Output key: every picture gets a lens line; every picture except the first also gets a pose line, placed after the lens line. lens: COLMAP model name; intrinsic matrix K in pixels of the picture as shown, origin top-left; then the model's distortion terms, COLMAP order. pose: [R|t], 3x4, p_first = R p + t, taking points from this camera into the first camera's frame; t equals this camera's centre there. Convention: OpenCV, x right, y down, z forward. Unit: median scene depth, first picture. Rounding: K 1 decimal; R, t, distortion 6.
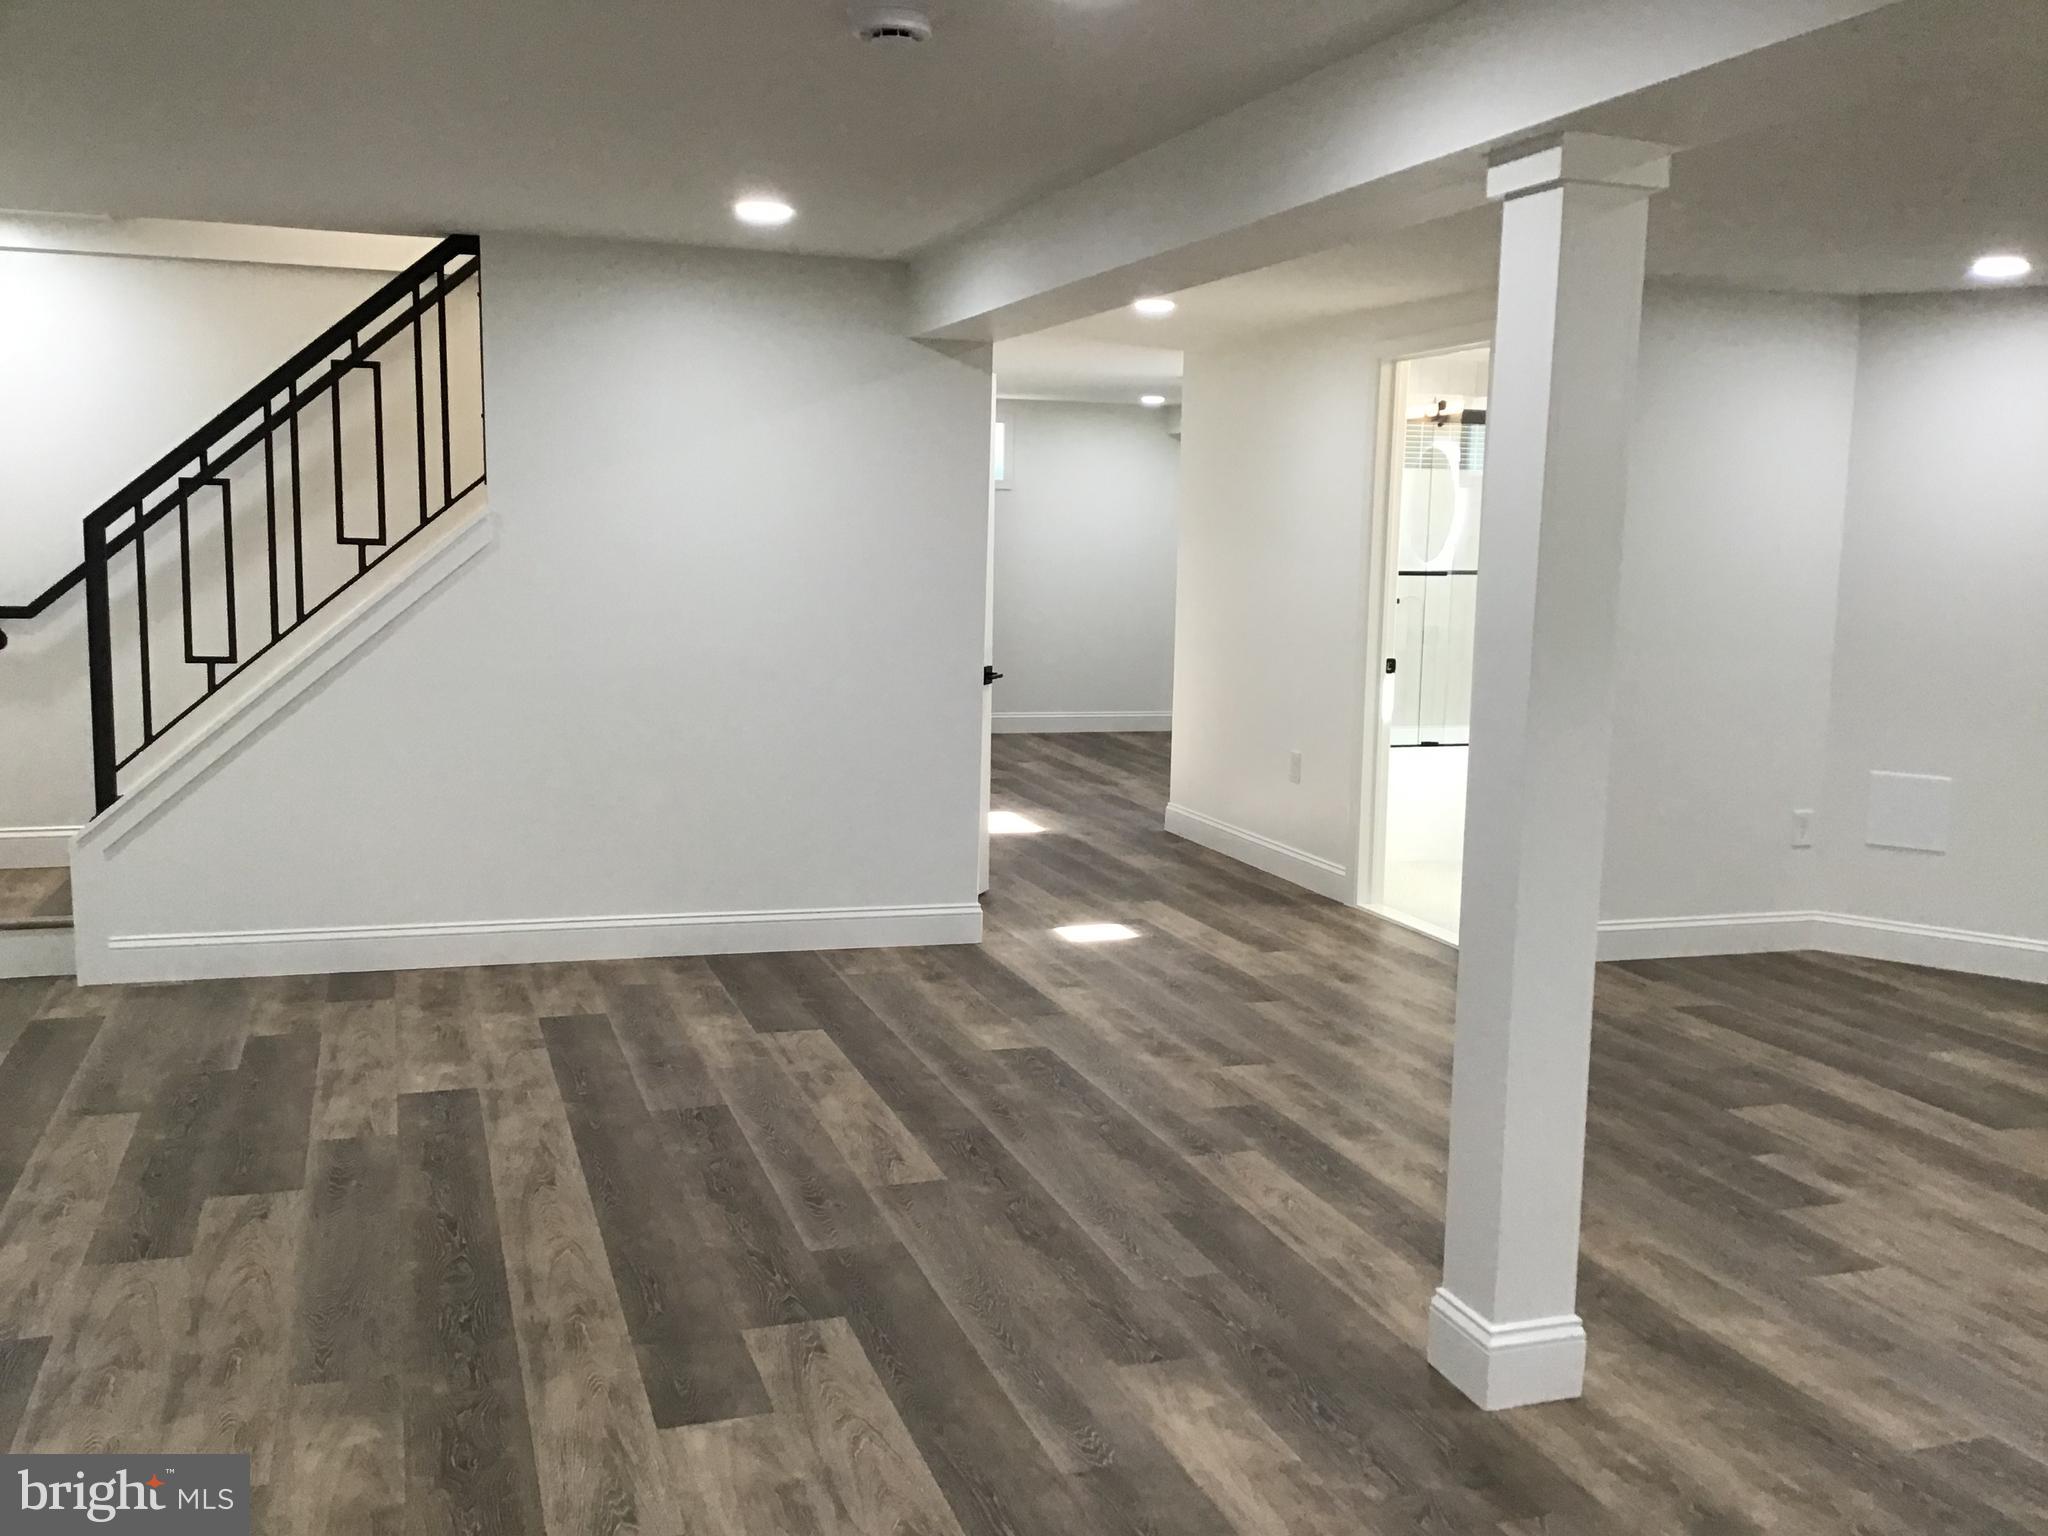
lens RADIAL K [[1840.1, 0, 1022.9], [0, 1840.1, 760.8], [0, 0, 1]] dist [0.084920, -0.130016]
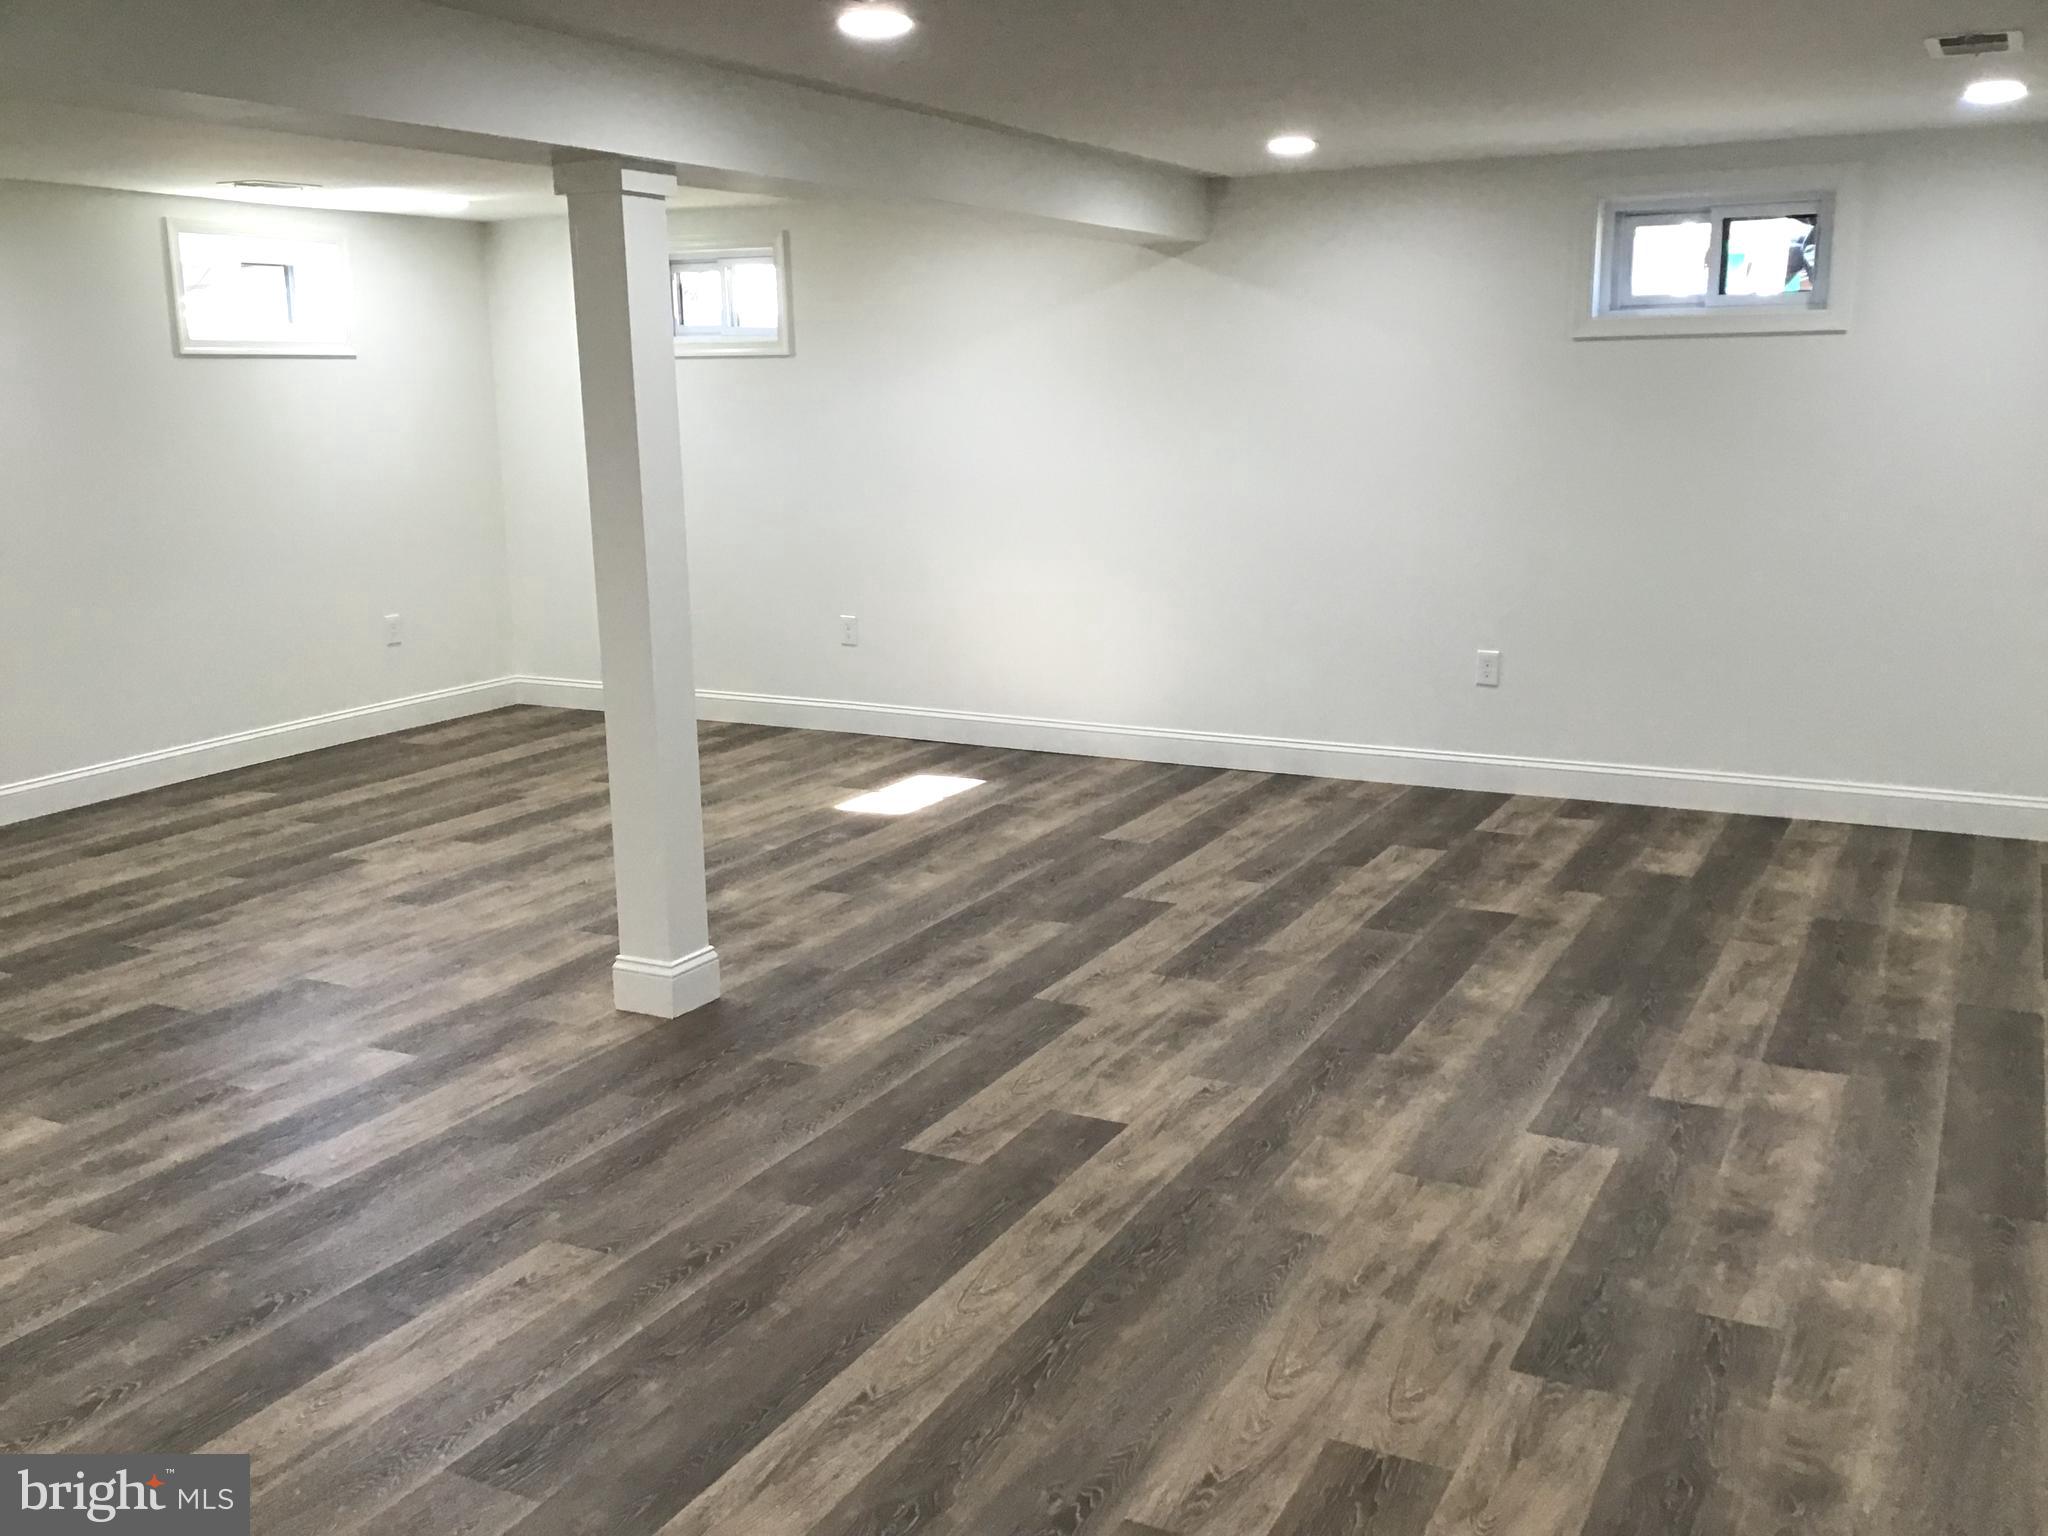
lens RADIAL K [[1840.1, 0, 1017.2], [0, 1840.1, 774.4], [0, 0, 1]] dist [0.084920, -0.130016]
pose [[-0.682640, -0.166079, 0.711632, -0.755252], [0.095187, 0.945326, 0.311927, -0.218984], [-0.724528, 0.280672, -0.629509, 1.316258]]
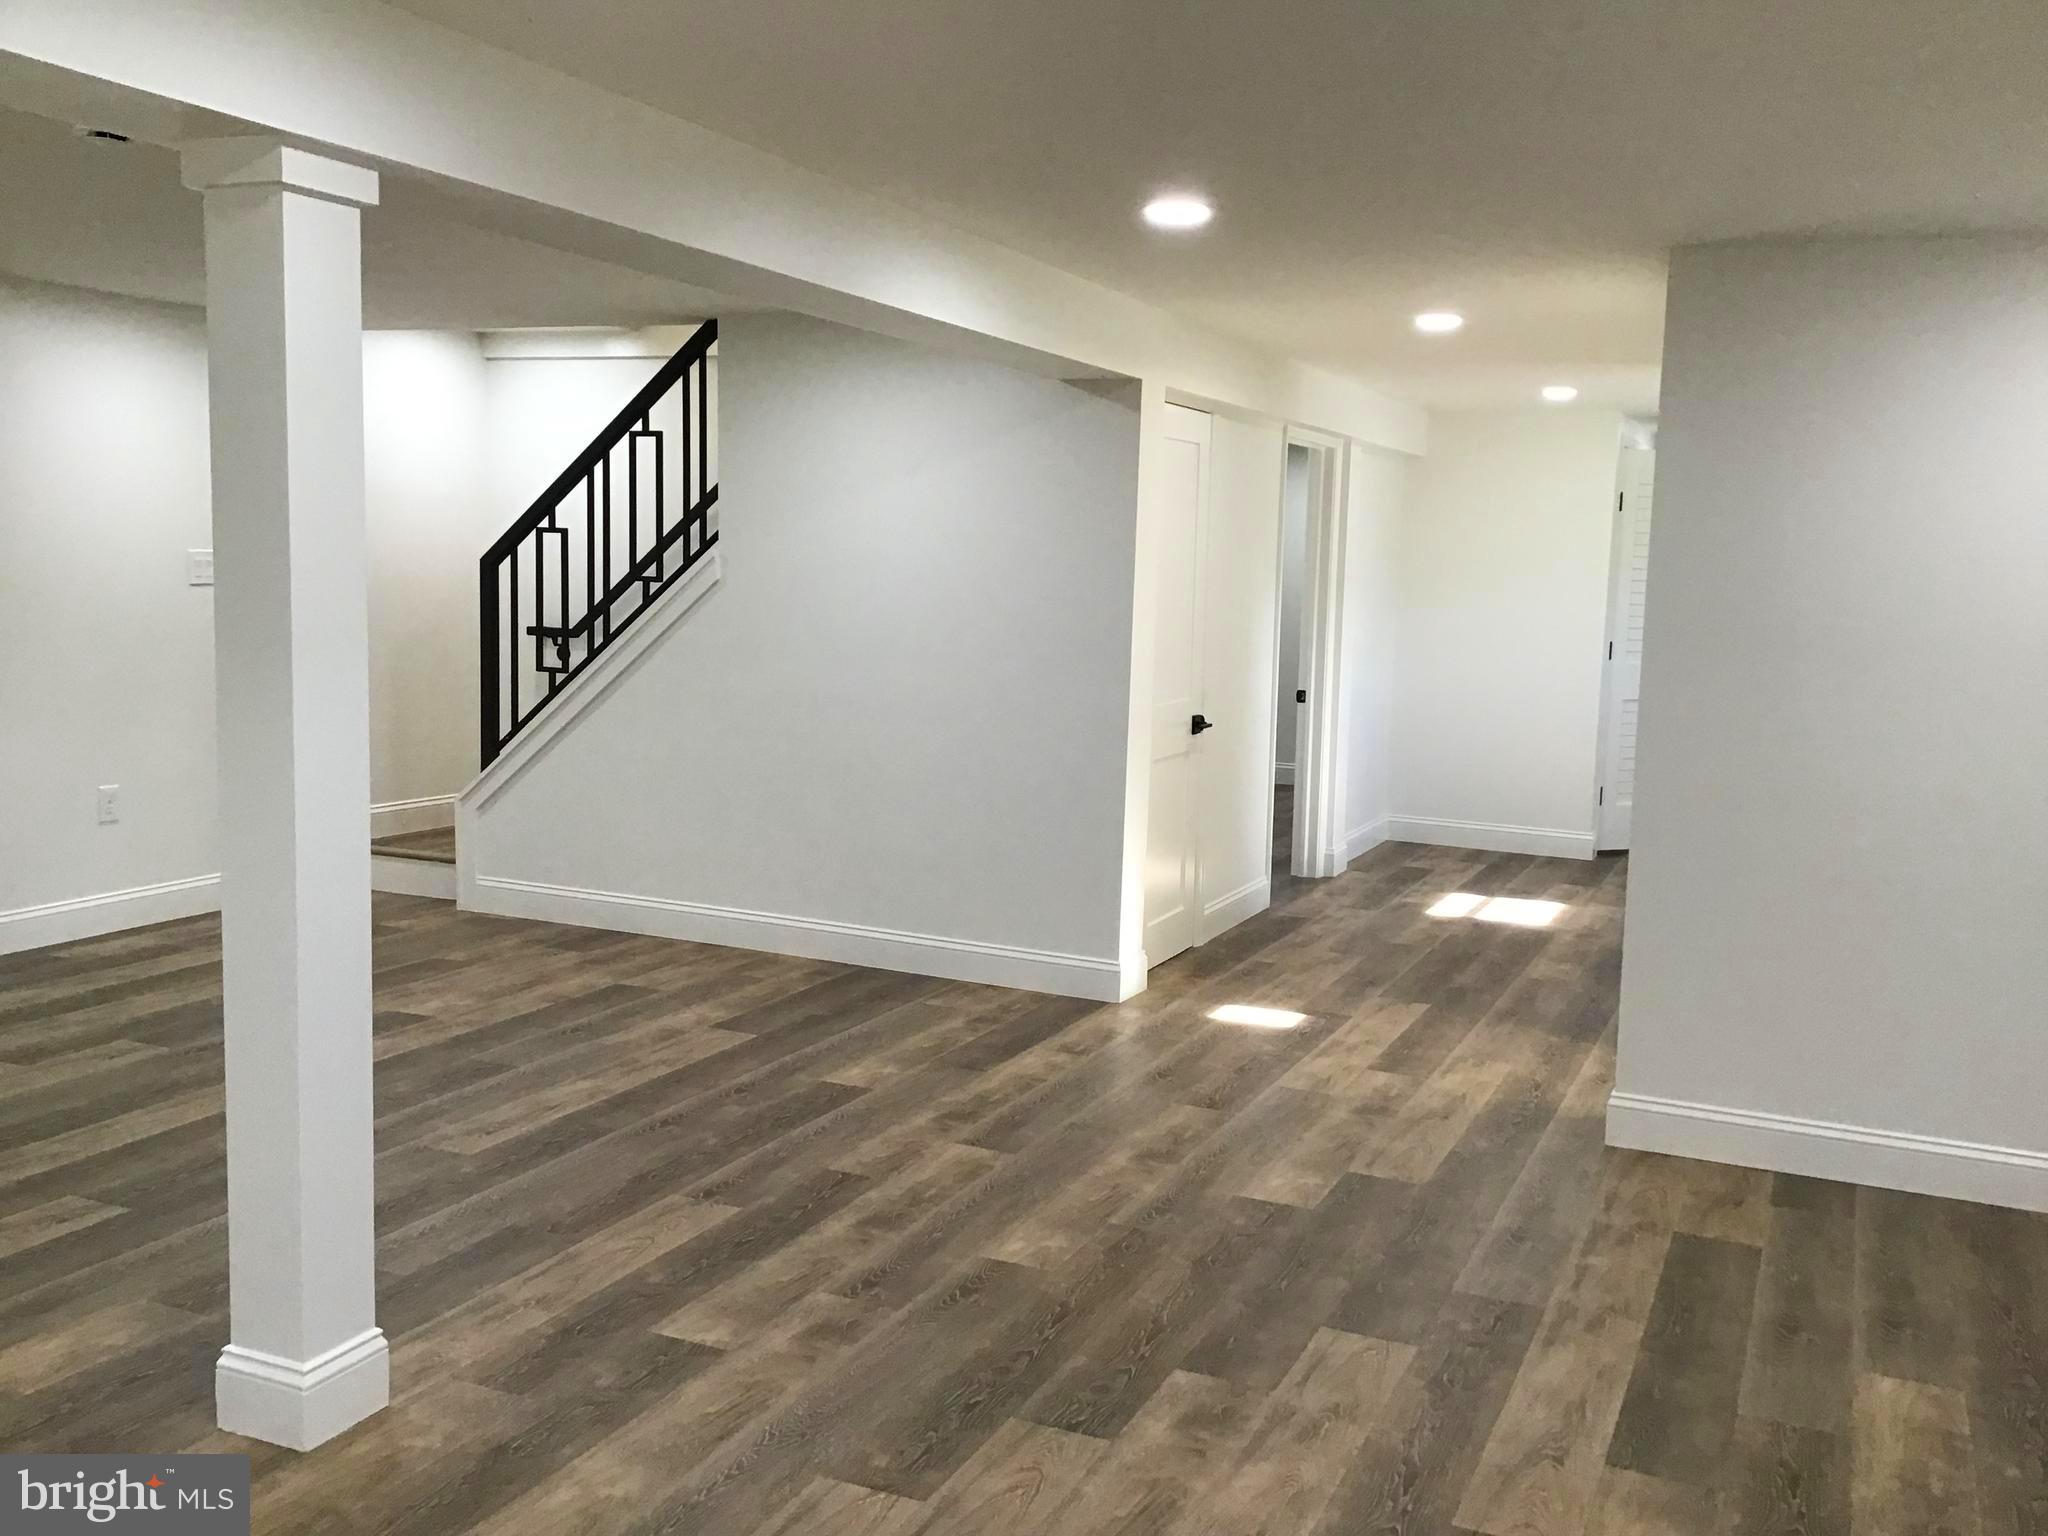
lens RADIAL K [[1840.1, 0, 1014.4], [0, 1840.1, 755.6], [0, 0, 1]] dist [0.084920, -0.130016]
pose [[0.727309, 0.074150, -0.682293, 0.918736], [-0.098242, 0.995157, 0.003428, -0.042468], [0.679243, 0.064537, 0.731071, 0.401189]]
